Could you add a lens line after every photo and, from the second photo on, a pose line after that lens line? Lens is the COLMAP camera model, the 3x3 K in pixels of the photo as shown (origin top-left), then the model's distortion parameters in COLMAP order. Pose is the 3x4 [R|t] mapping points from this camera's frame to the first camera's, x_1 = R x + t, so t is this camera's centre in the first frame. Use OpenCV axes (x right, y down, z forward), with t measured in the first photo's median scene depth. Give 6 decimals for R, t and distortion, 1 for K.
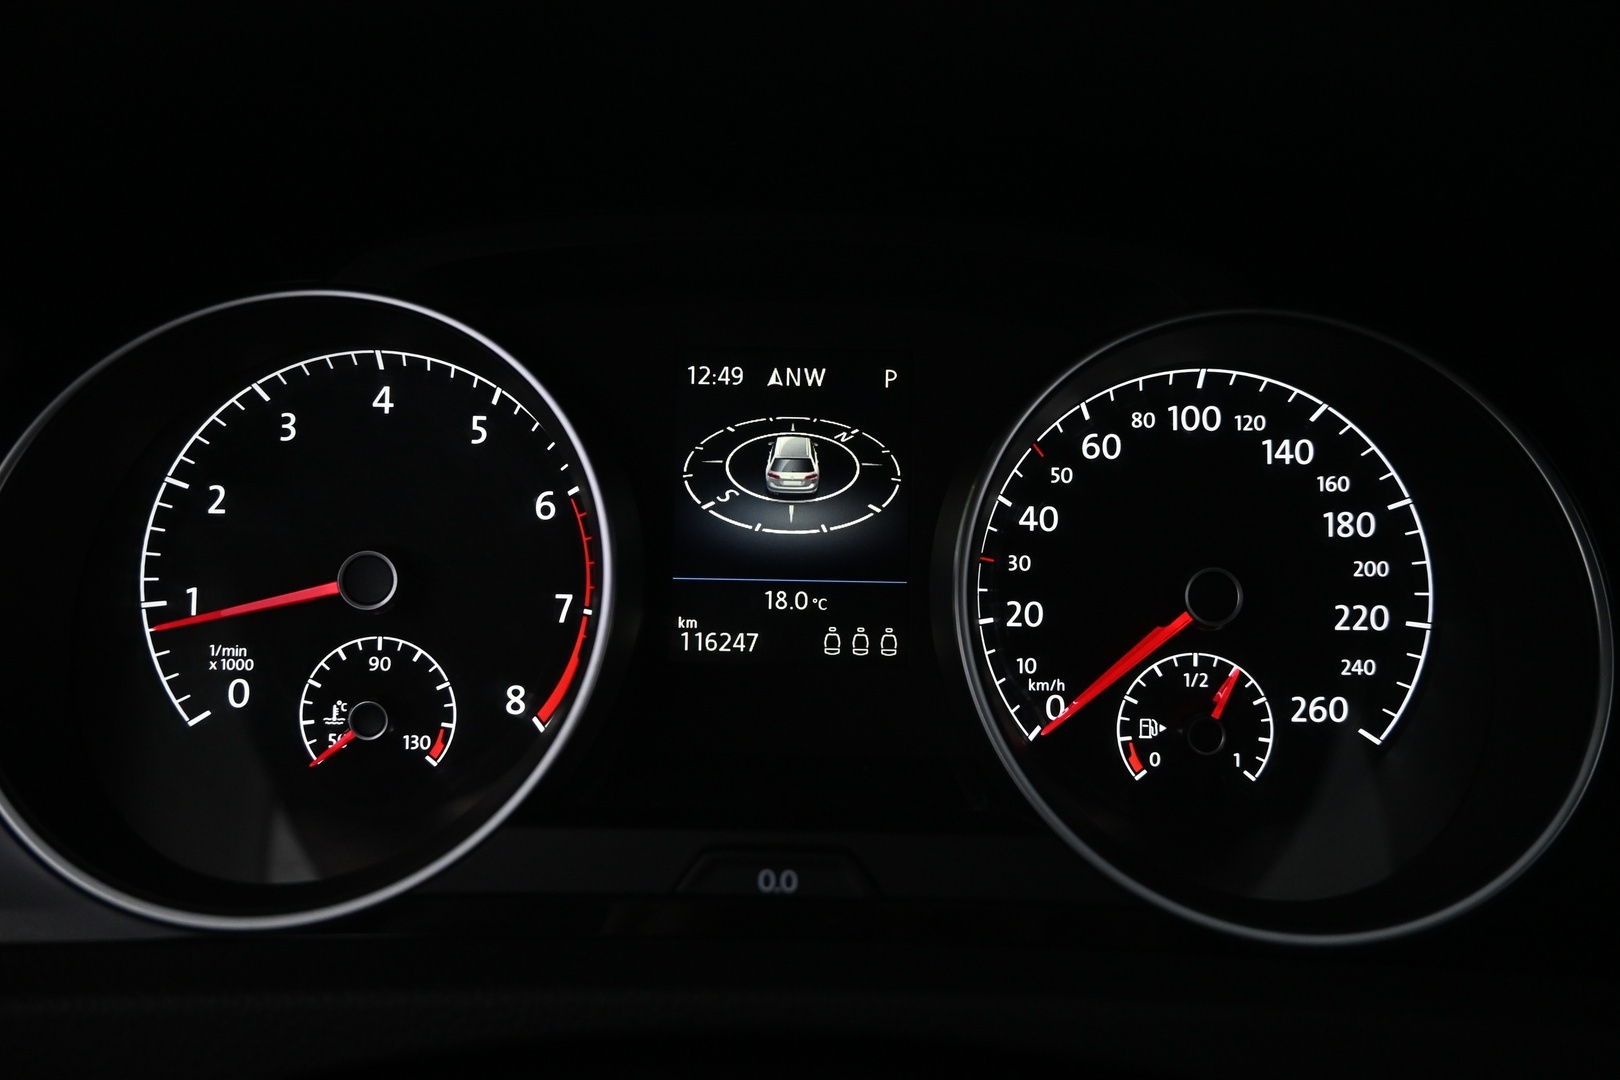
lens RADIAL K [[1147.5, 0, 810.0], [0, 1147.5, 540.0], [0, 0, 1]] dist [-0.013226, -0.002759]
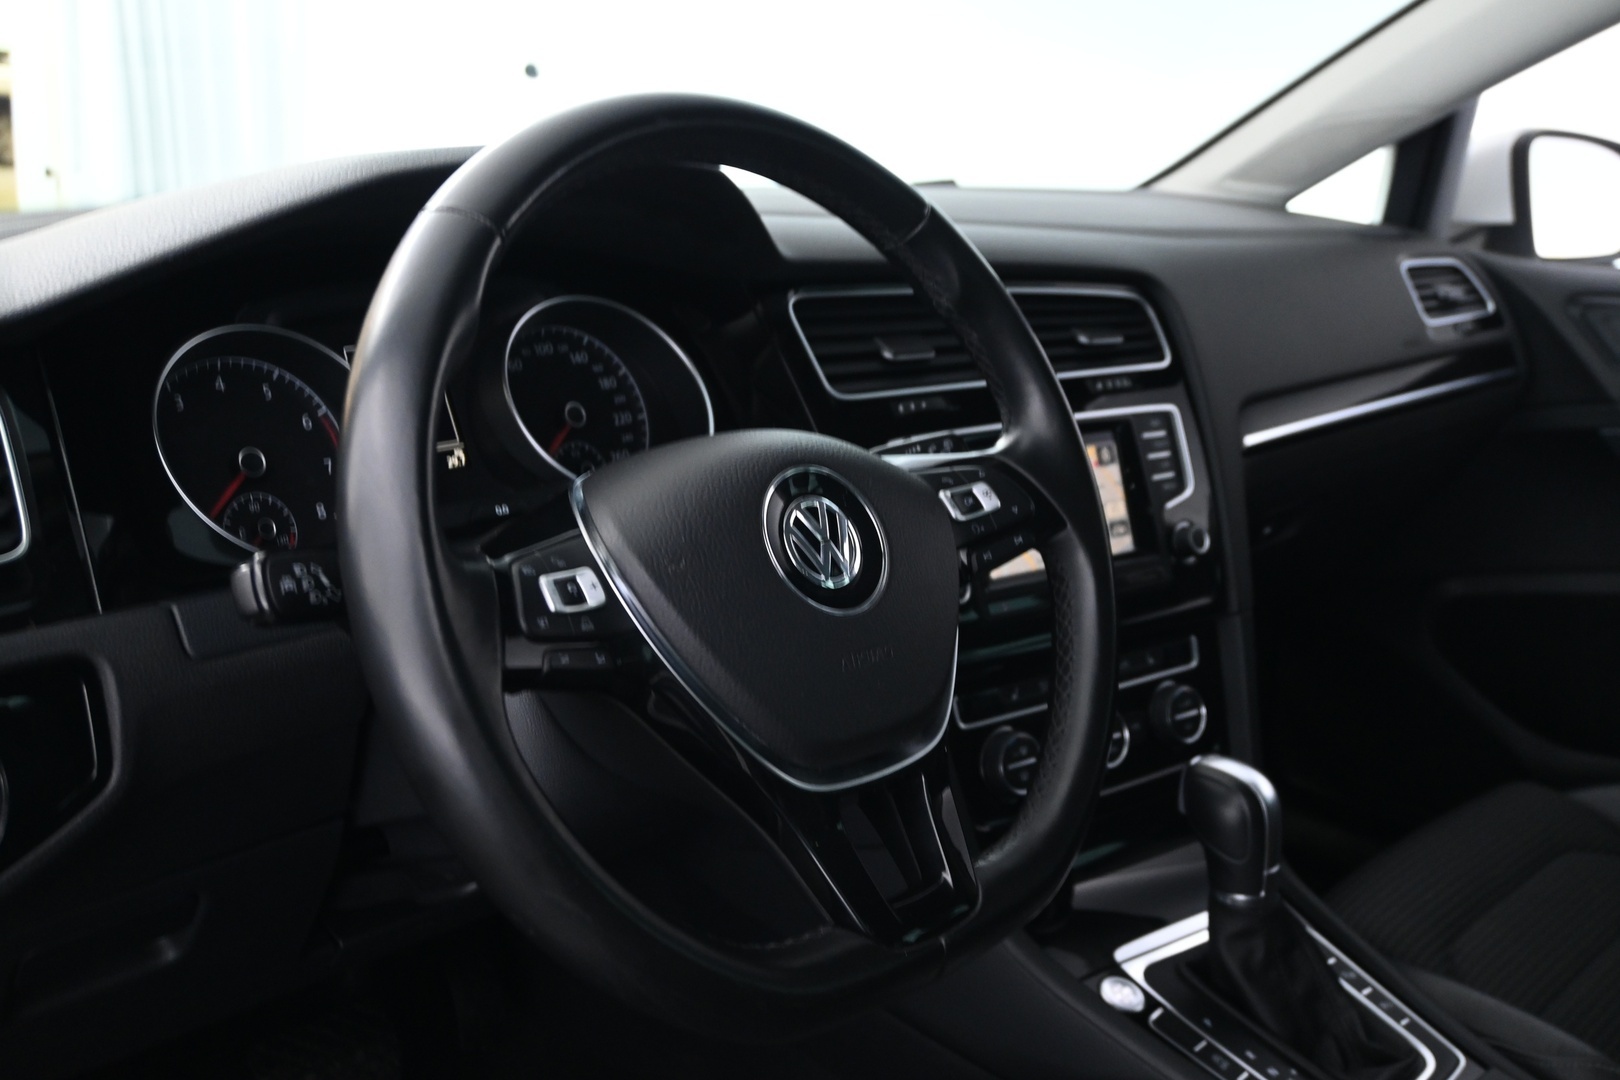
lens RADIAL K [[1702.4, 0, 802.7], [0, 1702.4, 474.3], [0, 0, 1]] dist [-0.037134, 0.019210]
pose [[0.697207, -0.157063, 0.699452, -1.806714], [0.296809, 0.951391, -0.082220, 0.593392], [-0.652539, 0.264928, 0.709934, -1.796208]]
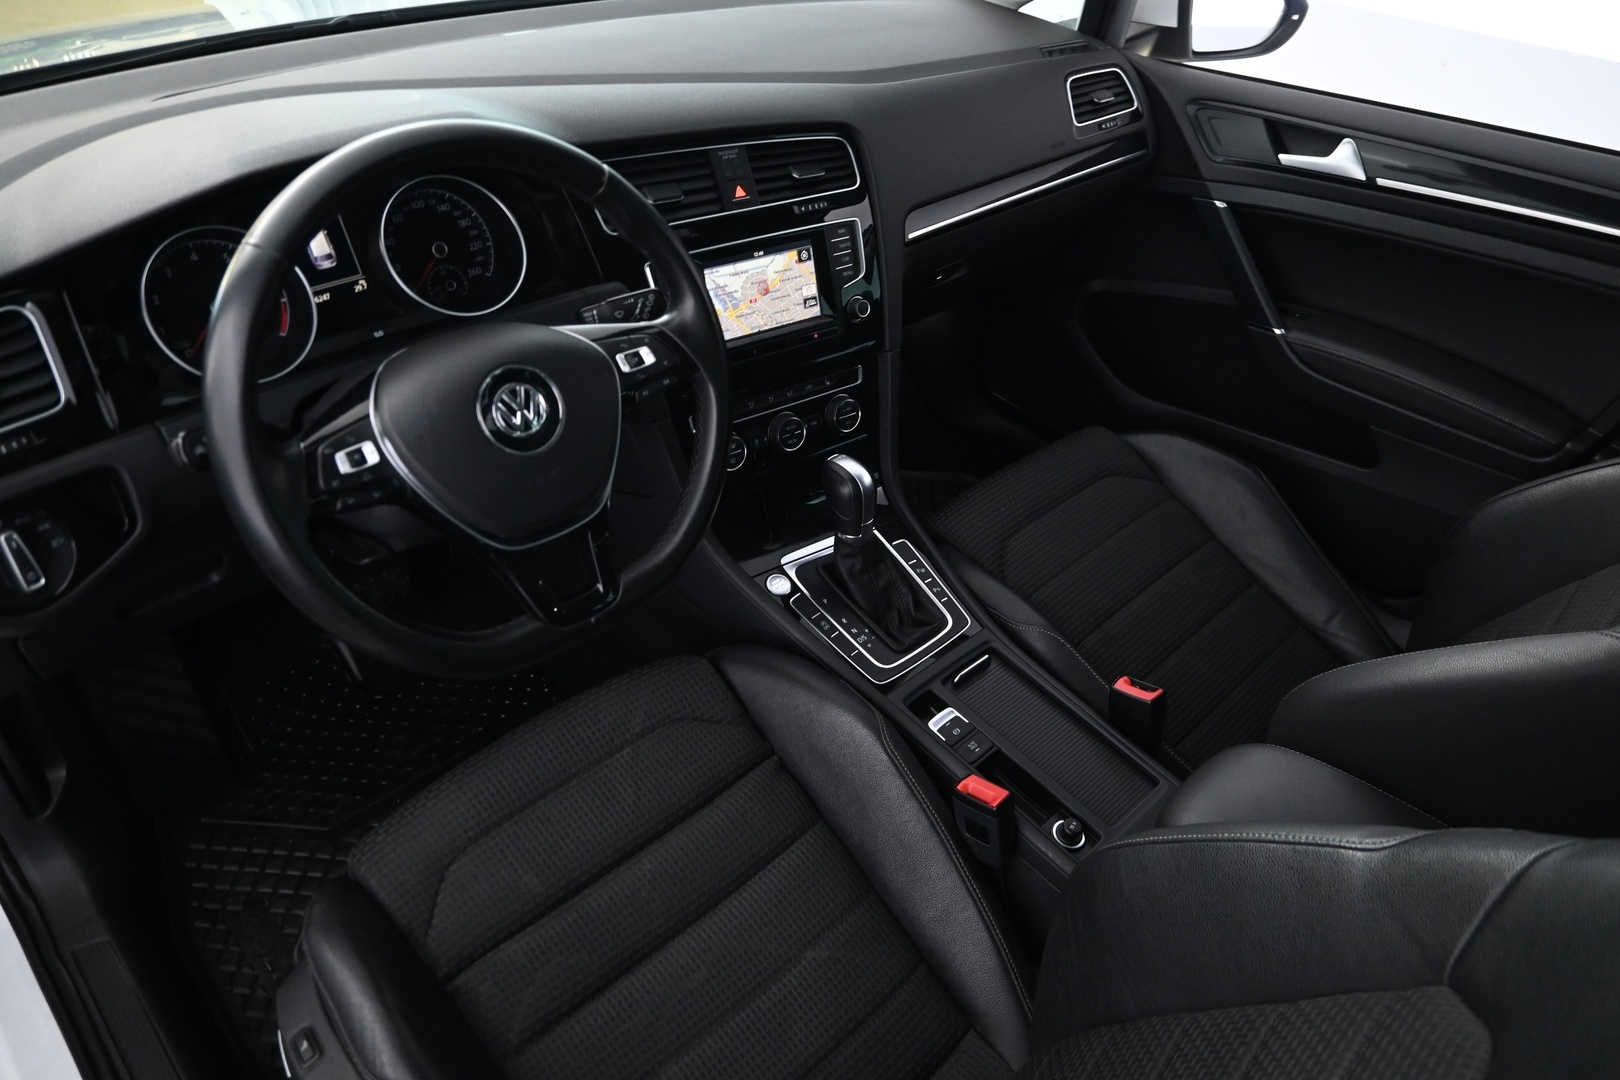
lens RADIAL K [[1147.5, 0, 810.0], [0, 1147.5, 540.0], [0, 0, 1]] dist [-0.013226, -0.002759]
pose [[0.715594, -0.401083, 0.571889, -1.336178], [0.262929, 0.913169, 0.311434, 0.067693], [-0.647142, -0.072494, 0.758915, -2.770551]]
